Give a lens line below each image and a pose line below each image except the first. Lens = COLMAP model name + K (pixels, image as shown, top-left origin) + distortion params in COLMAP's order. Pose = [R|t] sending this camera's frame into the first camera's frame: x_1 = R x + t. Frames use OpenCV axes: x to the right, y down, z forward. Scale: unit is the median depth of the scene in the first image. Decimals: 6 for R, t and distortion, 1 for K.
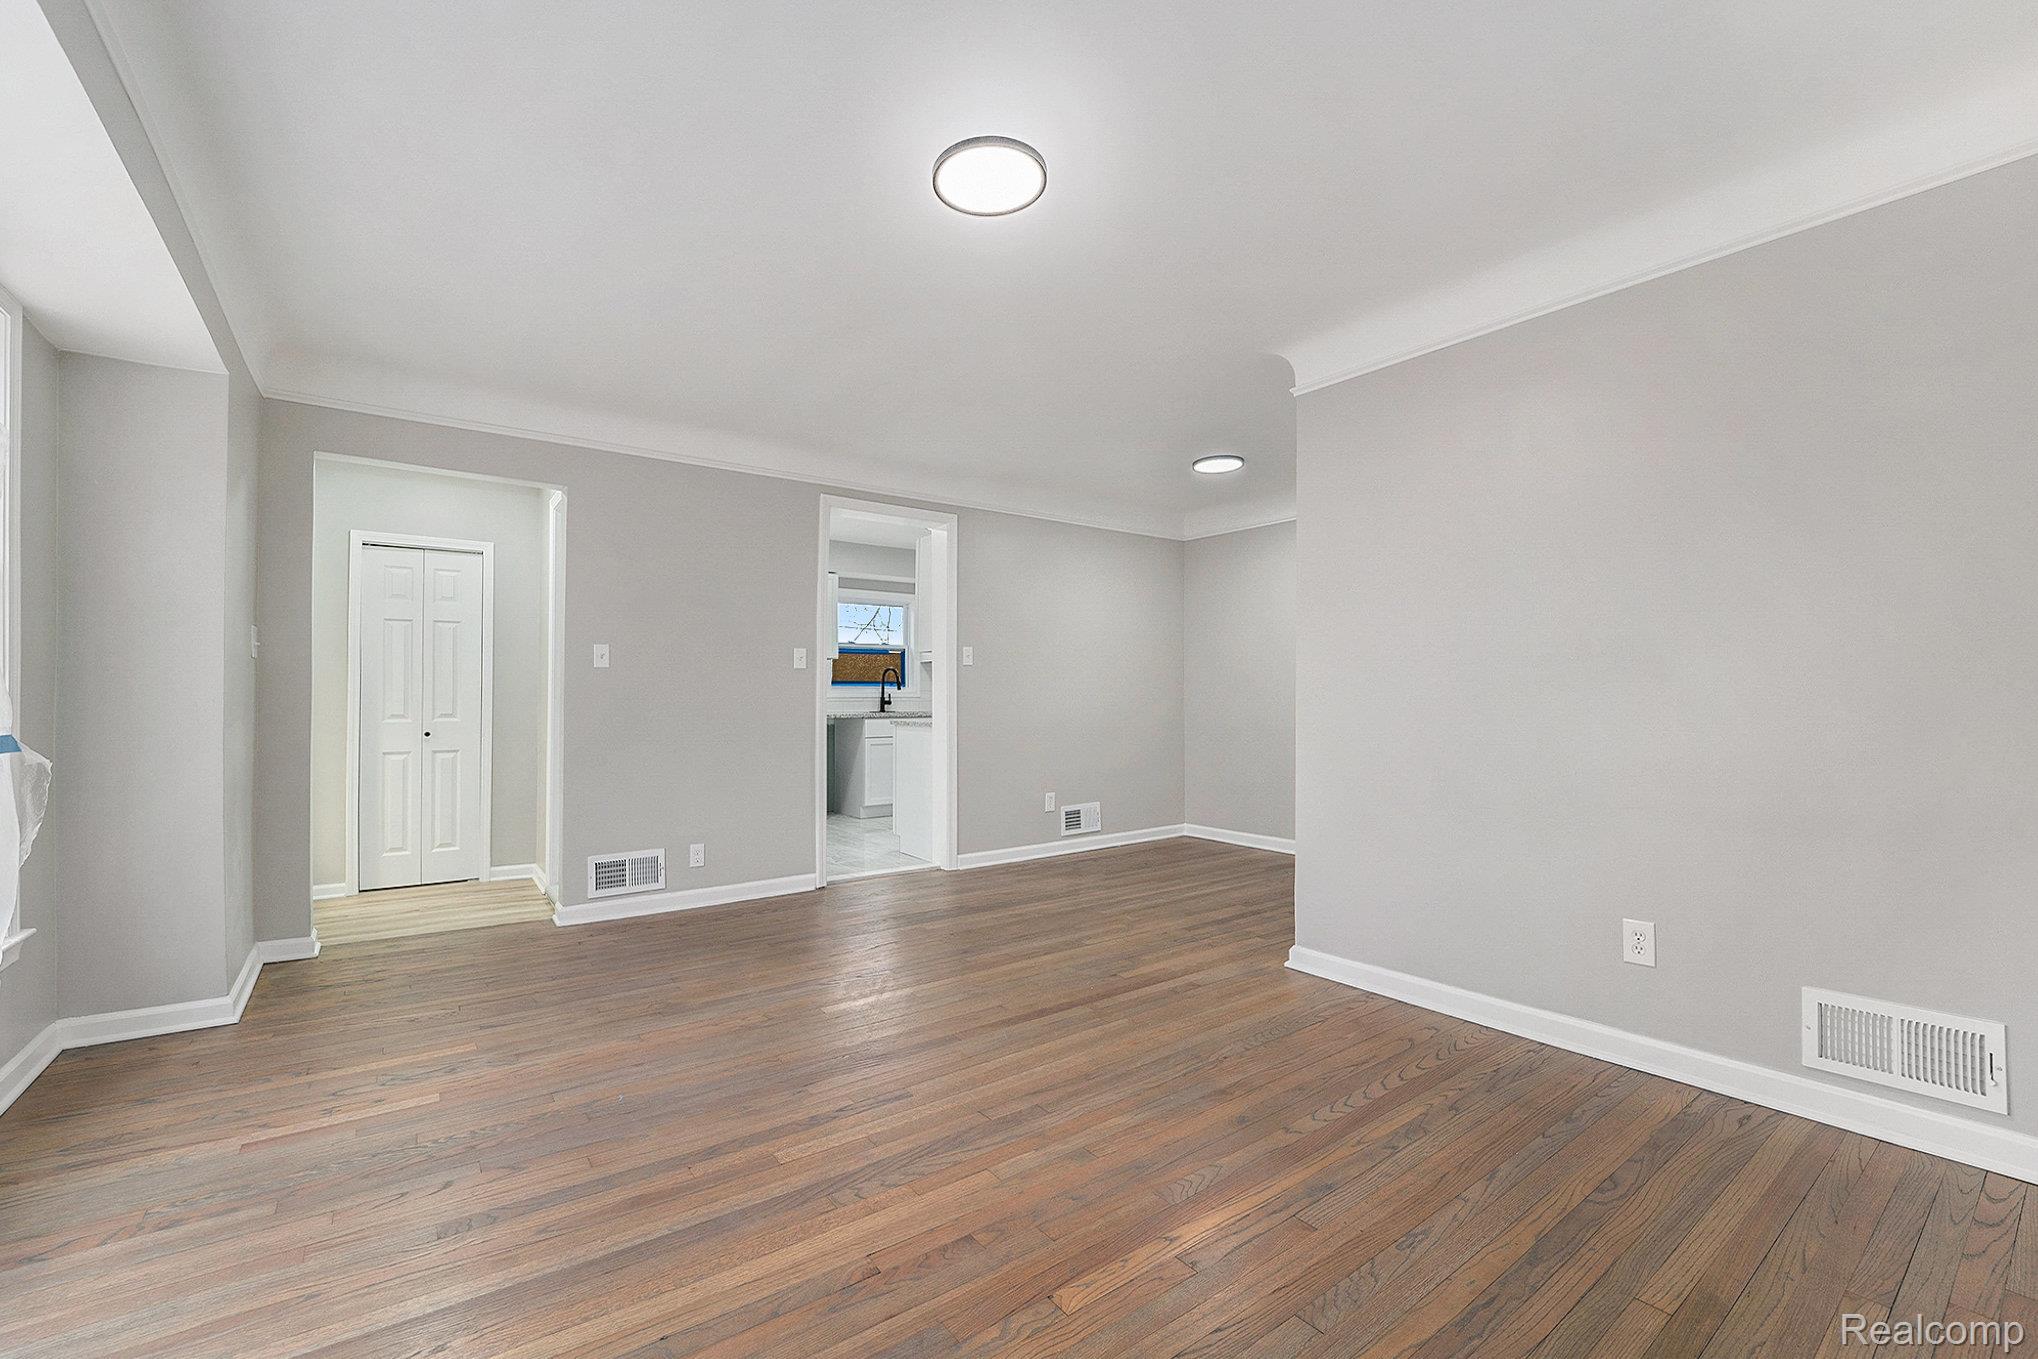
lens RADIAL K [[847.0, 0, 1018.9], [0, 847.0, 690.8], [0, 0, 1]] dist [-0.020610, -0.000341]
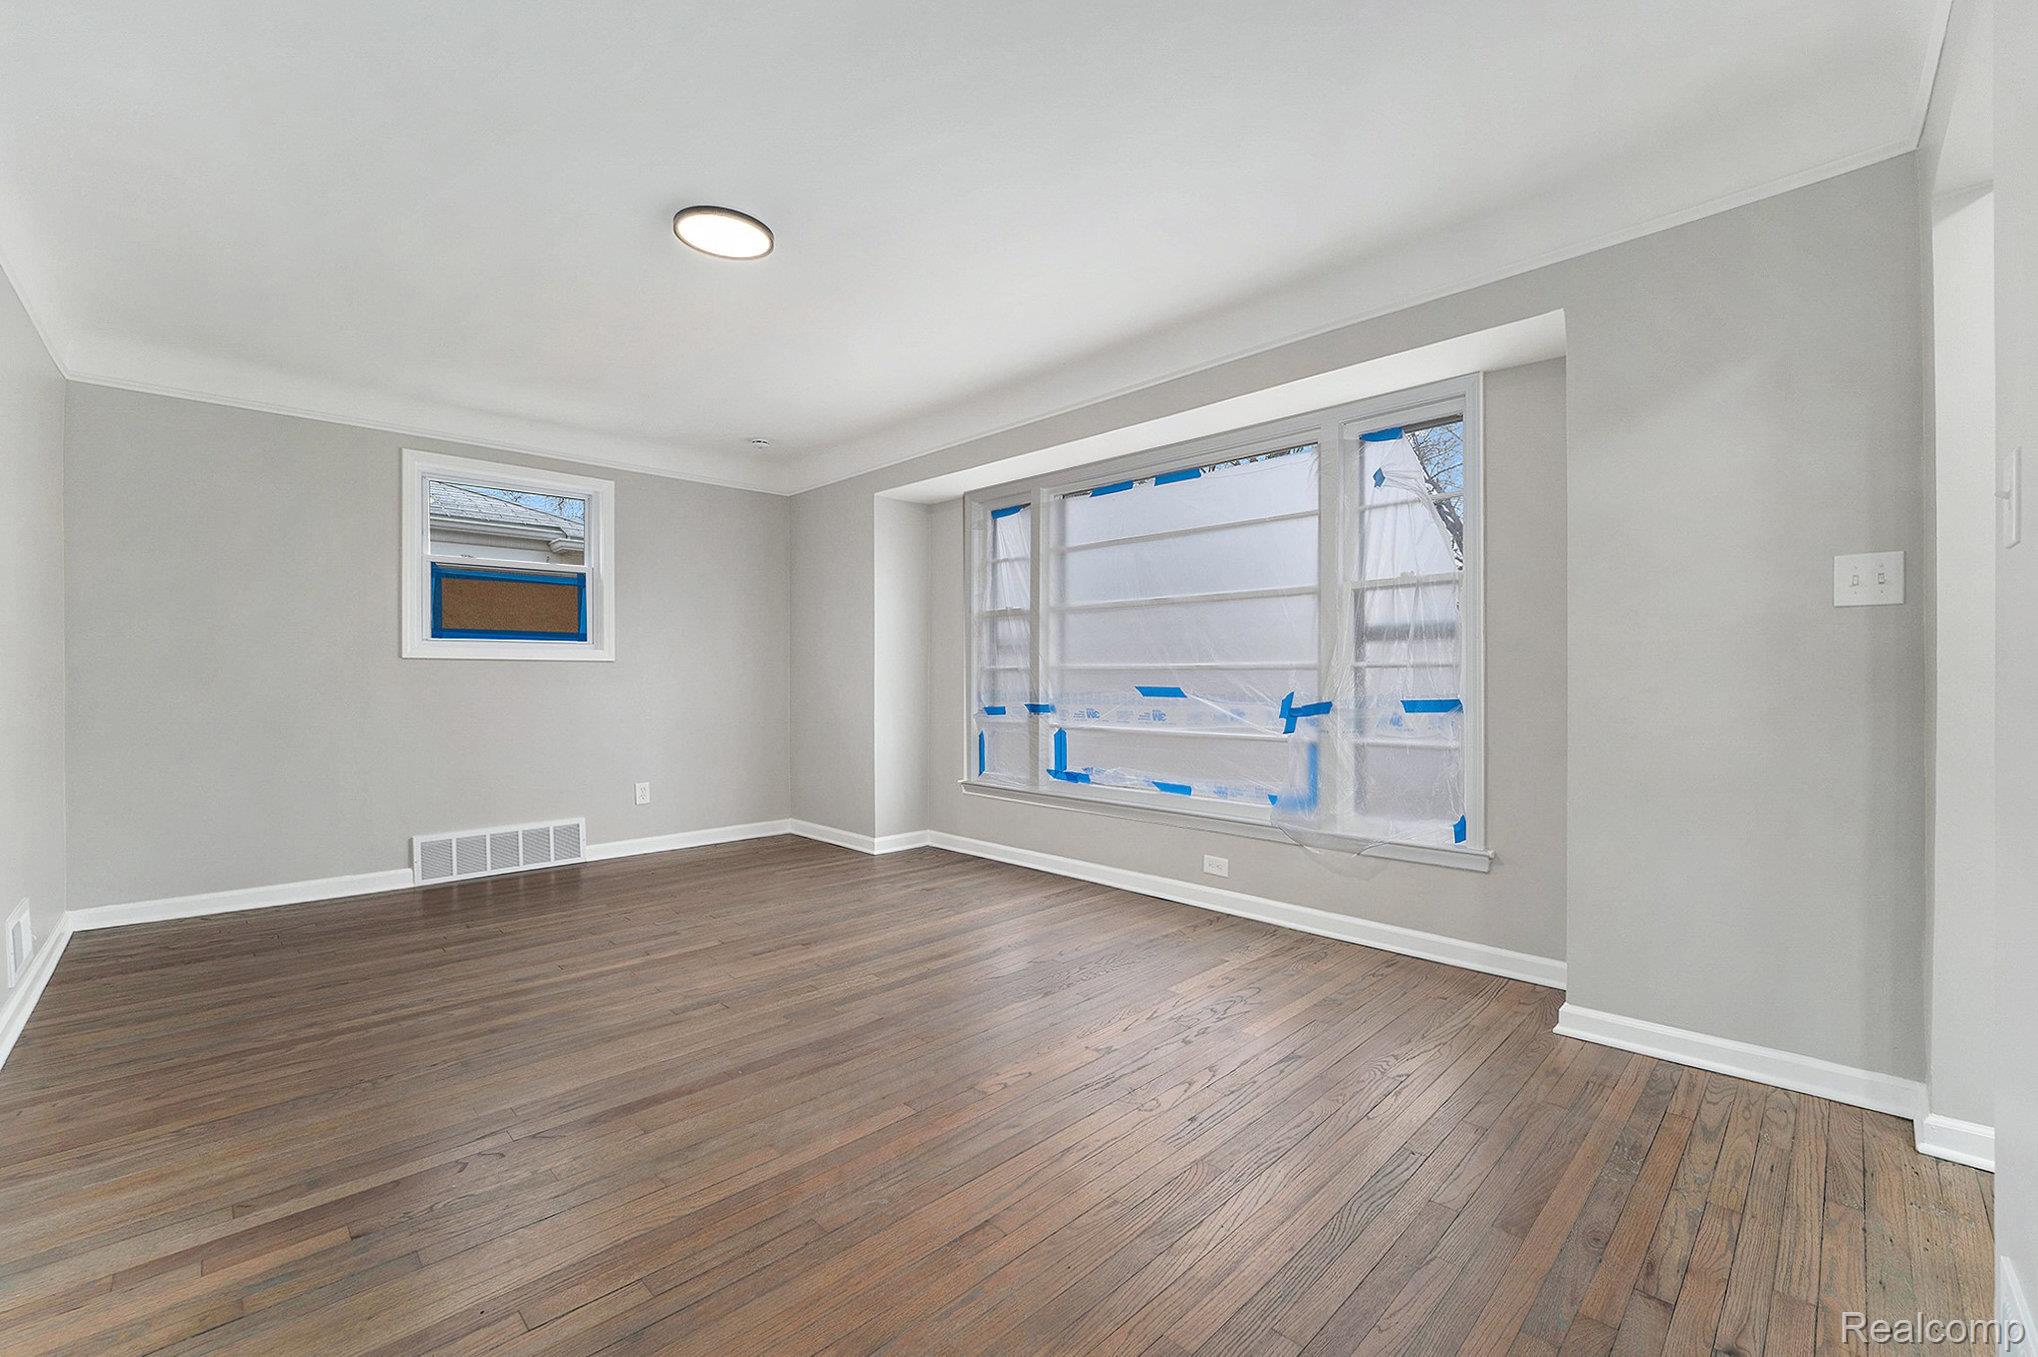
lens RADIAL K [[847.0, 0, 1018.9], [0, 847.0, 689.8], [0, 0, 1]] dist [-0.020610, -0.000341]
pose [[-0.990650, 0.001752, -0.136417, -0.236521], [0.001168, 0.999990, 0.004367, 0.021985], [0.136423, 0.004167, -0.990642, 1.796485]]
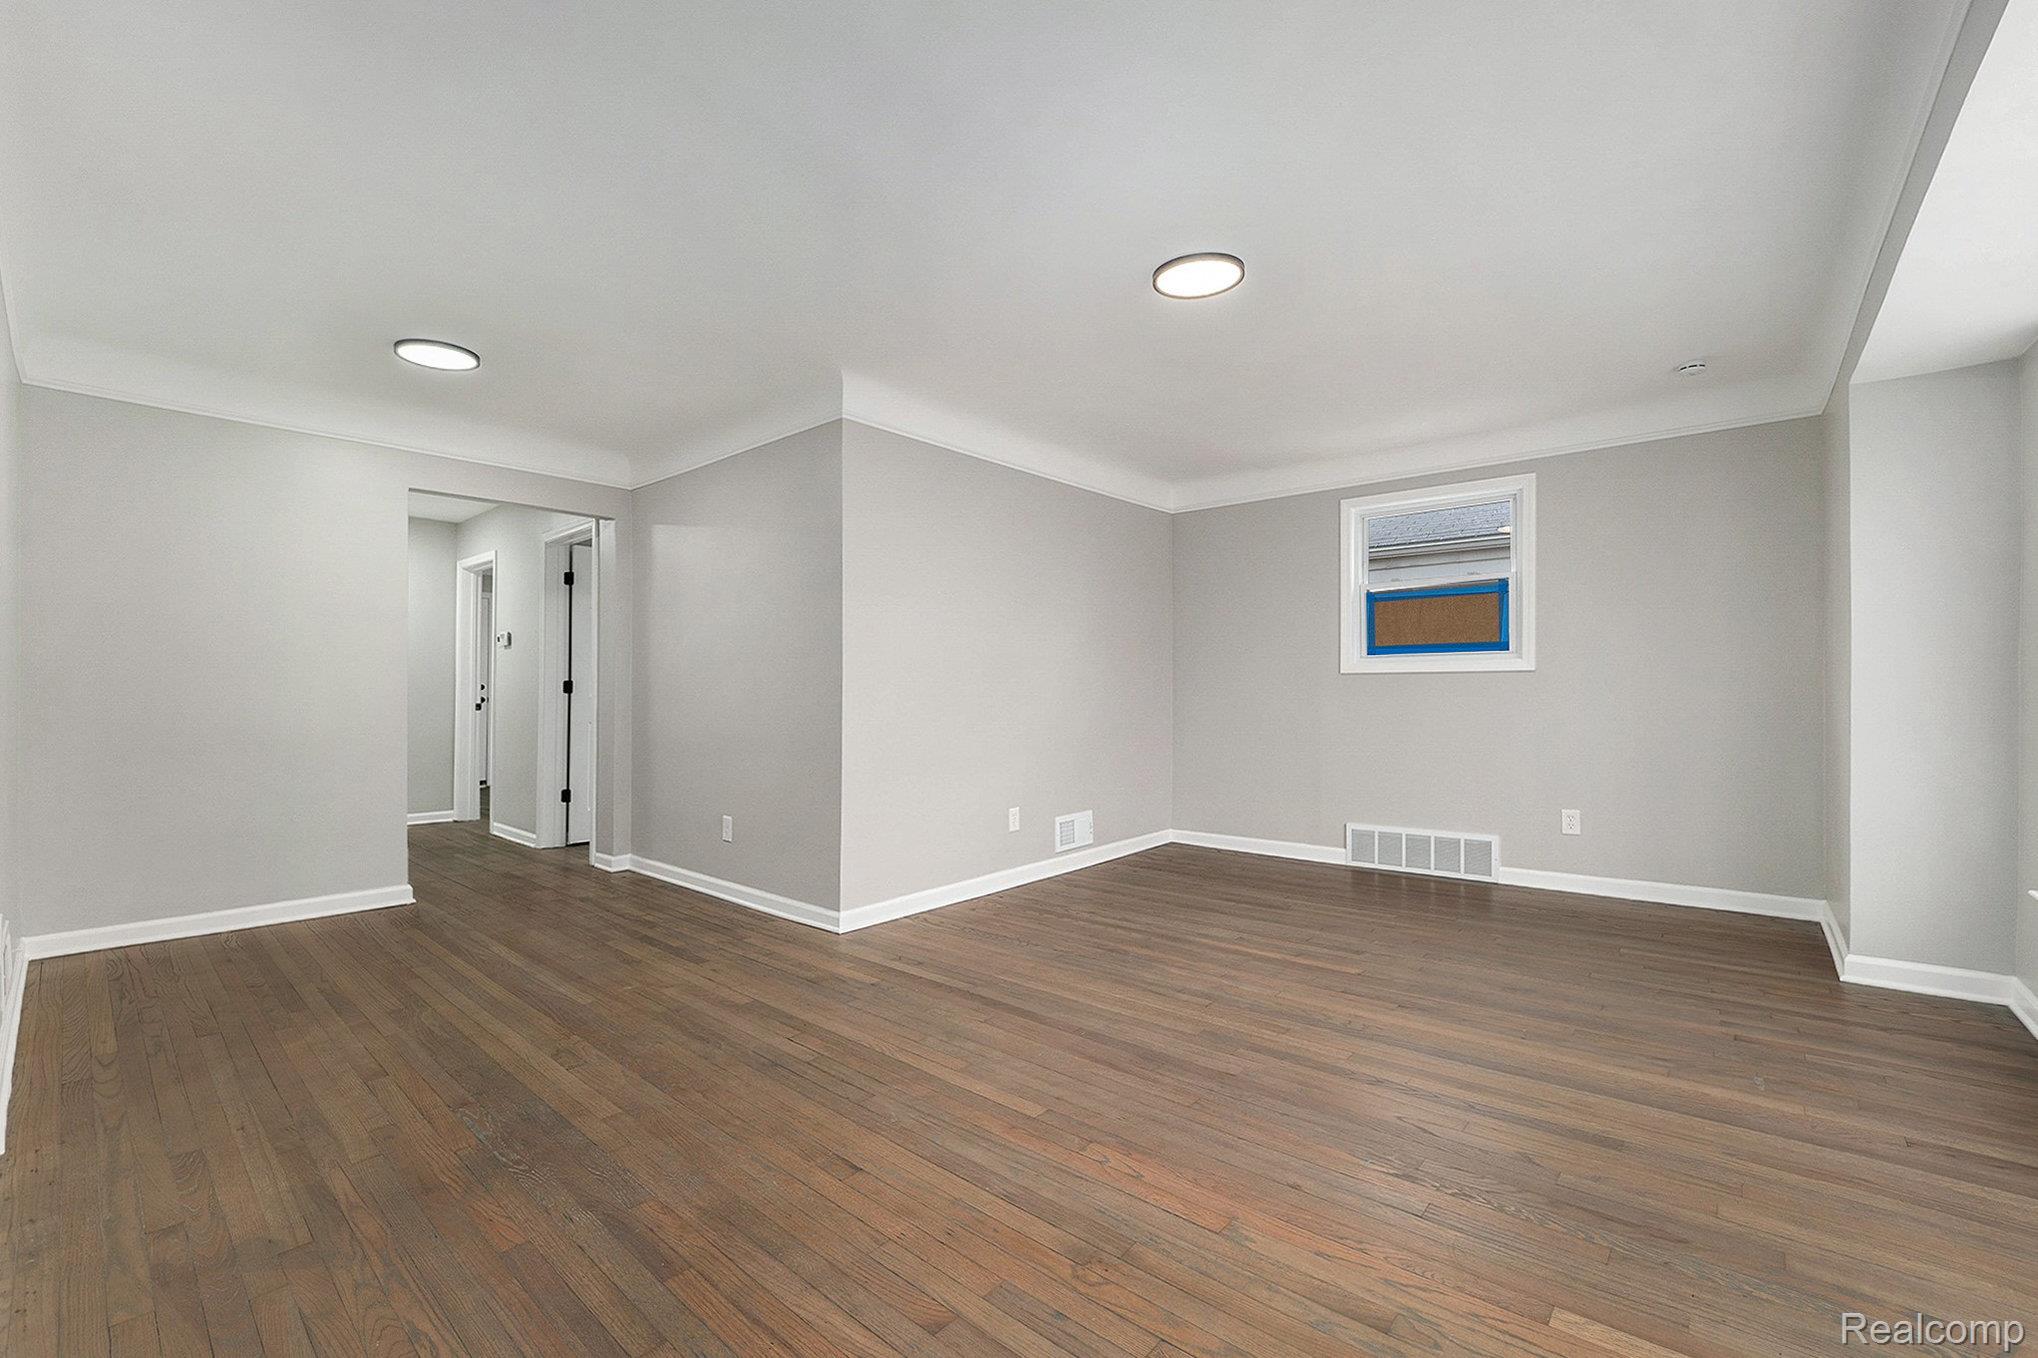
lens RADIAL K [[847.0, 0, 1018.9], [0, 847.0, 690.3], [0, 0, 1]] dist [-0.020610, -0.000341]
pose [[-0.217852, 0.002762, 0.975978, -0.985615], [-0.002838, 0.999990, -0.003463, 0.014917], [-0.975978, -0.003524, -0.217842, 1.233149]]
